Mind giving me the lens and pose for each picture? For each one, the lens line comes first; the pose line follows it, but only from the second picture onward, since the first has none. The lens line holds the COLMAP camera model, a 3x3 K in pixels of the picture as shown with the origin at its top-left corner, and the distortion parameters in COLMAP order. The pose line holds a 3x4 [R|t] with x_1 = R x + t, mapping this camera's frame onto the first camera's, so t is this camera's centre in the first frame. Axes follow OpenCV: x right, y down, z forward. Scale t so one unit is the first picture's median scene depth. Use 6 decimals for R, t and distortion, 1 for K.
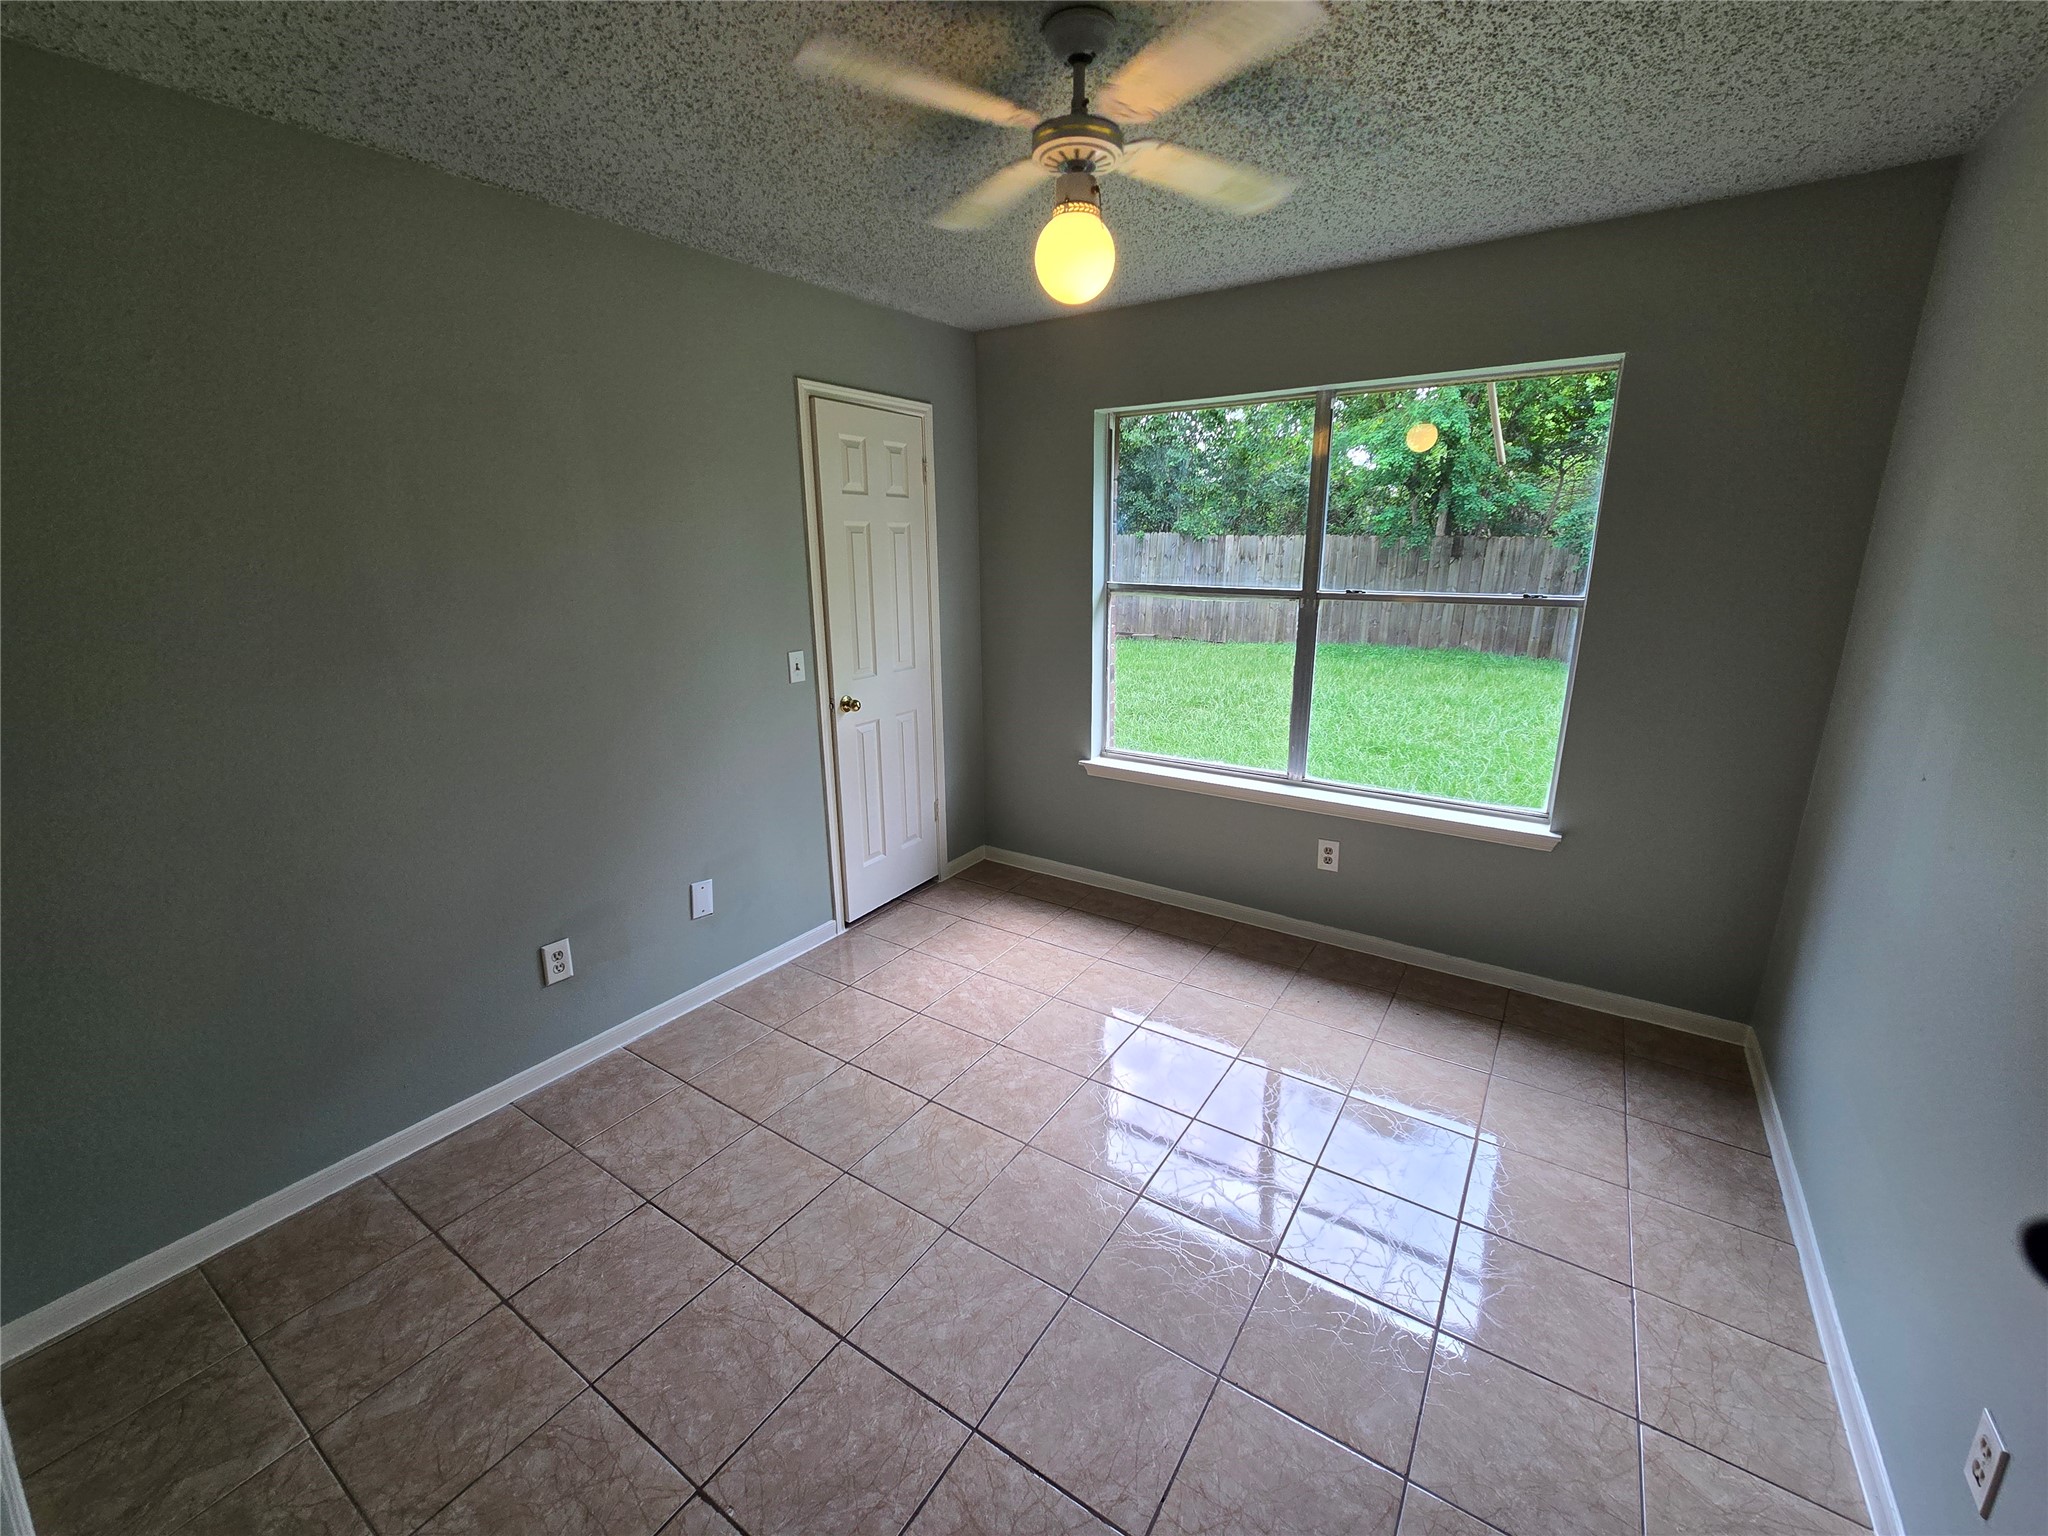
lens RADIAL K [[833.9, 0, 1025.5], [0, 833.9, 760.3], [0, 0, 1]] dist [-0.006911, 0.000147]
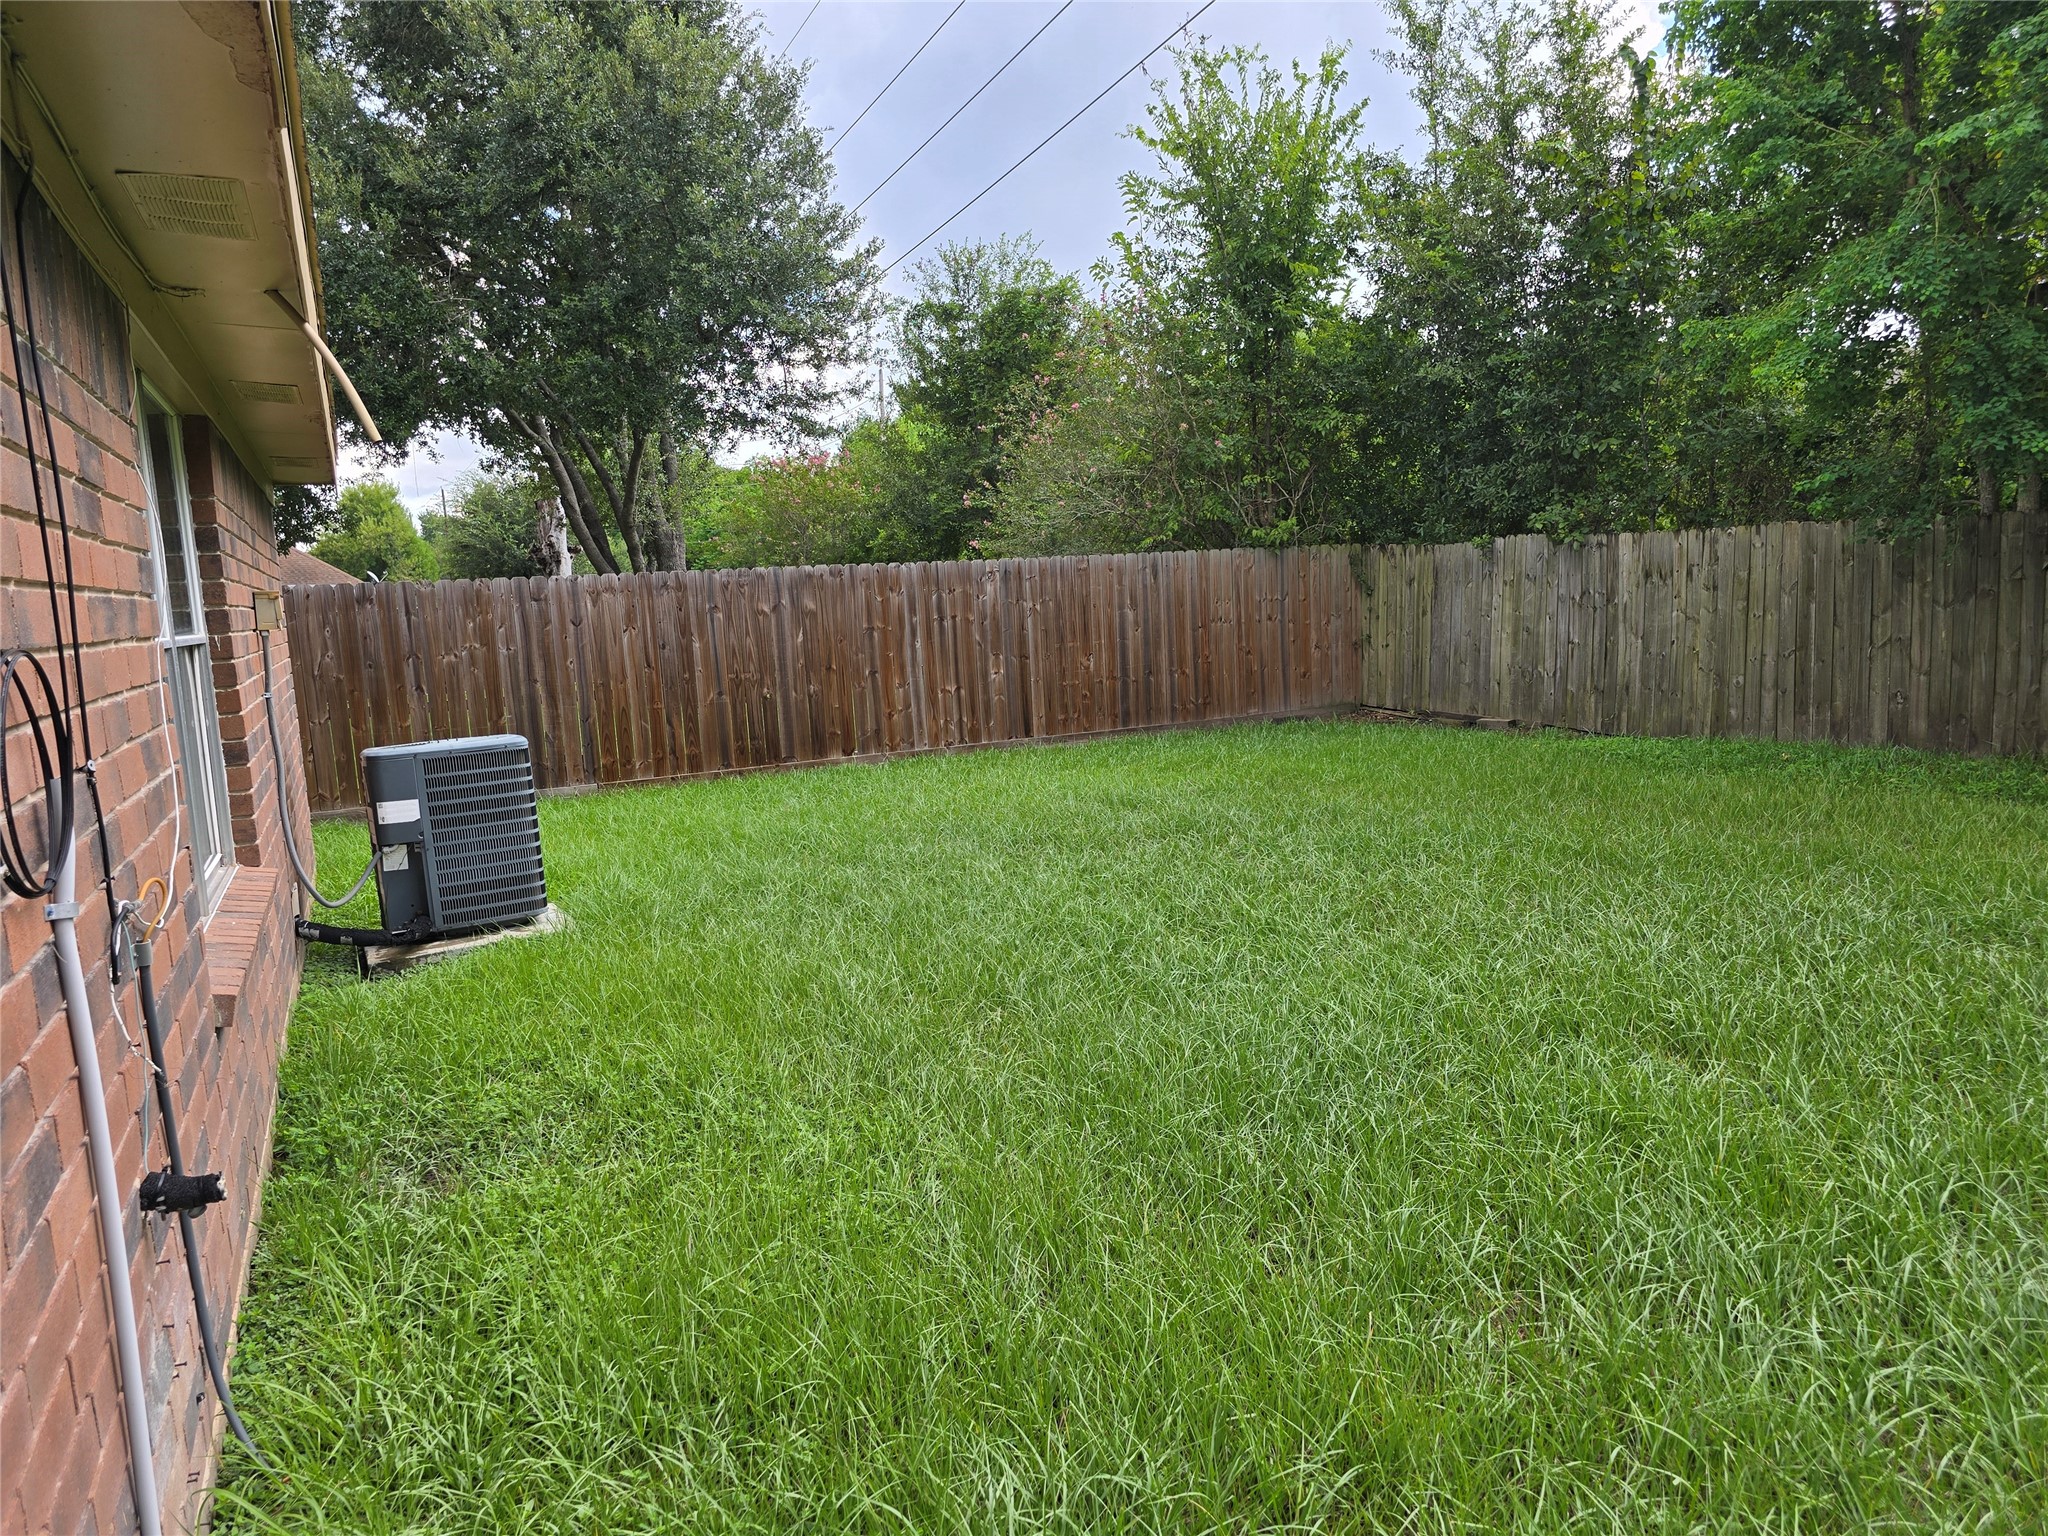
lens RADIAL K [[1377.1, 0, 1024.4], [0, 1377.1, 774.1], [0, 0, 1]] dist [0.052760, -0.041464]
pose [[0.852278, 0.031916, -0.522115, 0.387350], [-0.085469, 0.993220, -0.078803, -0.018883], [0.516060, 0.111787, 0.849227, 0.080342]]
